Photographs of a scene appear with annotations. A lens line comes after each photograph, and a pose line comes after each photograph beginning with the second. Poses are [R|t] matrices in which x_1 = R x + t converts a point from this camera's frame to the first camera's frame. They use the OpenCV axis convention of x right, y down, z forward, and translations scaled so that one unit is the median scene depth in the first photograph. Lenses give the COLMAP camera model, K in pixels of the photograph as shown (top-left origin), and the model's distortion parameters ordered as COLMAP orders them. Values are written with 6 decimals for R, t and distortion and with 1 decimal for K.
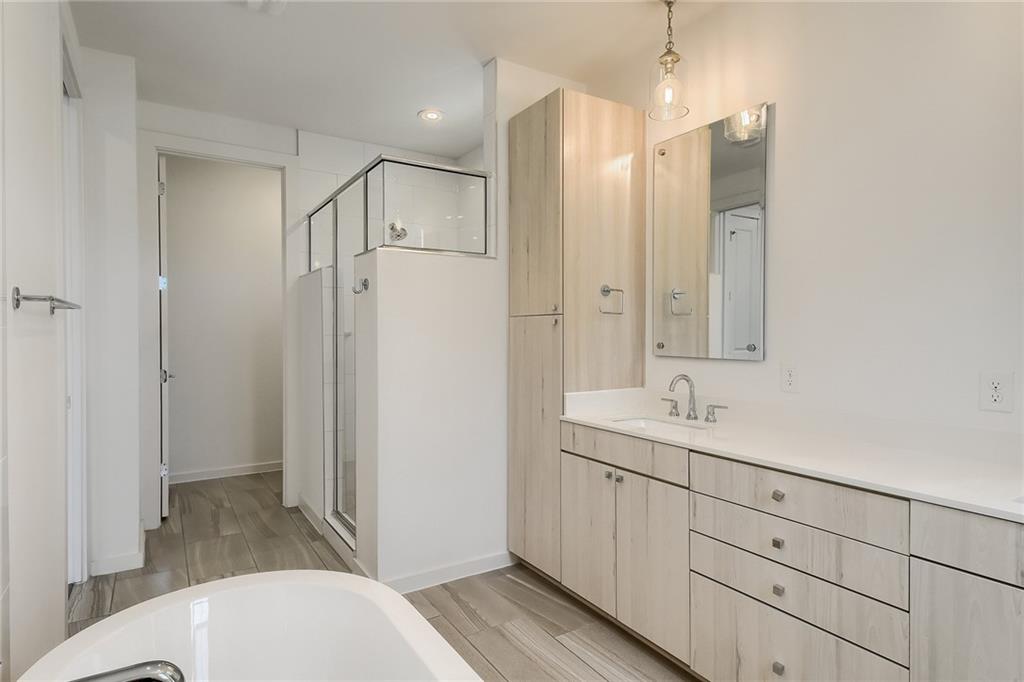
lens RADIAL K [[550.6, 0, 504.8], [0, 550.6, 338.8], [0, 0, 1]] dist [-0.032595, -0.000995]
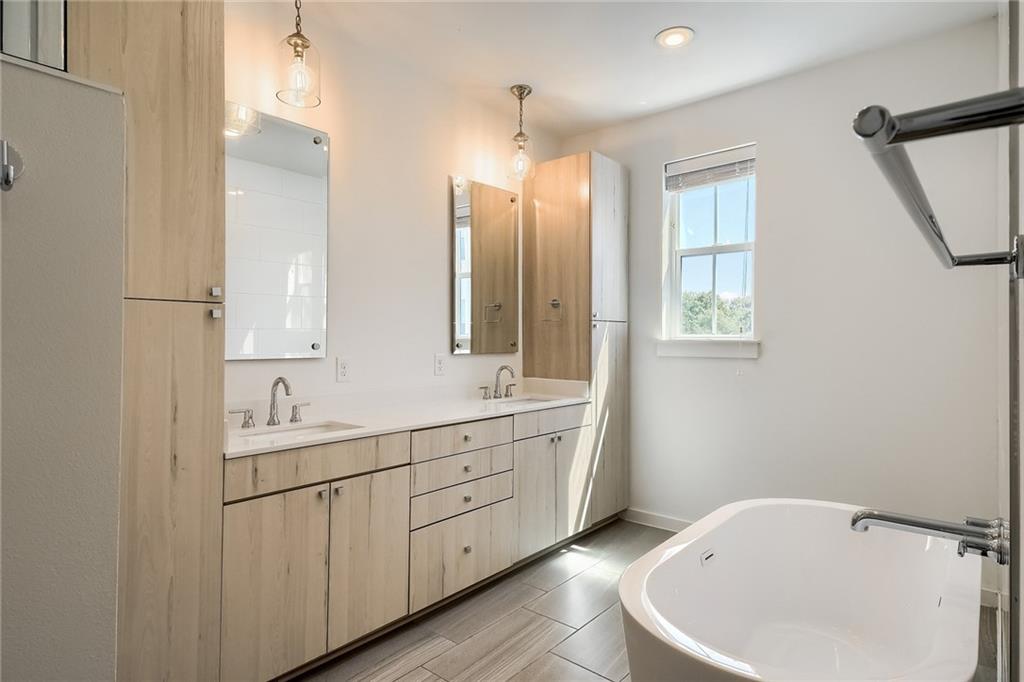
lens RADIAL K [[550.6, 0, 504.8], [0, 550.6, 338.8], [0, 0, 1]] dist [-0.032595, -0.000995]
pose [[-0.330337, -0.001899, 0.943861, -0.740708], [0.006051, 0.999973, 0.004130, -0.002307], [-0.943844, 0.007075, -0.330317, 1.028433]]
